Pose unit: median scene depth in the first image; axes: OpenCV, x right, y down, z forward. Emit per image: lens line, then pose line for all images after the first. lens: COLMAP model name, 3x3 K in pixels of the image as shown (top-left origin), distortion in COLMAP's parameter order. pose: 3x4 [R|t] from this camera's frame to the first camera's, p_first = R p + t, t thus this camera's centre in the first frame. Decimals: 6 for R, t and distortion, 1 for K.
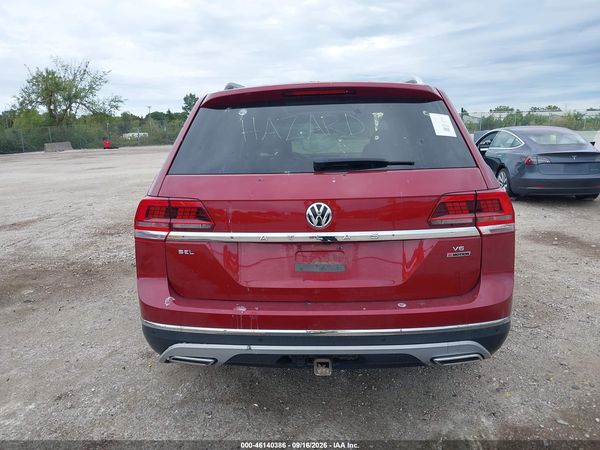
lens RADIAL K [[463.5, 0, 303.6], [0, 463.5, 227.4], [0, 0, 1]] dist [-0.001955, -0.001142]
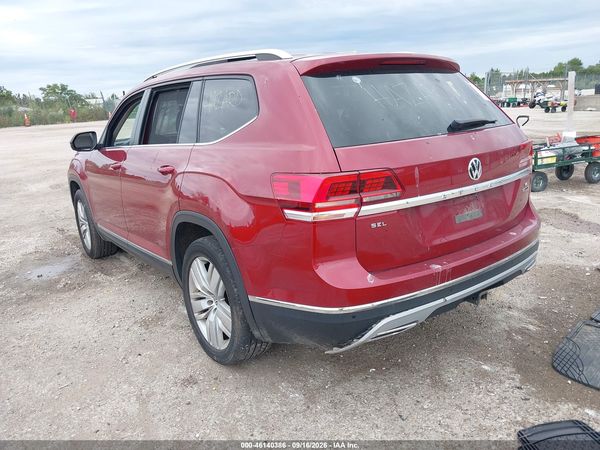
lens RADIAL K [[466.5, 0, 300.0], [0, 466.5, 225.0], [0, 0, 1]] dist [-0.001604, -0.001434]
pose [[0.774370, -0.182915, 0.605717, -0.876724], [0.162713, 0.982676, 0.088731, -0.053669], [-0.611453, 0.029847, 0.790717, 0.302653]]
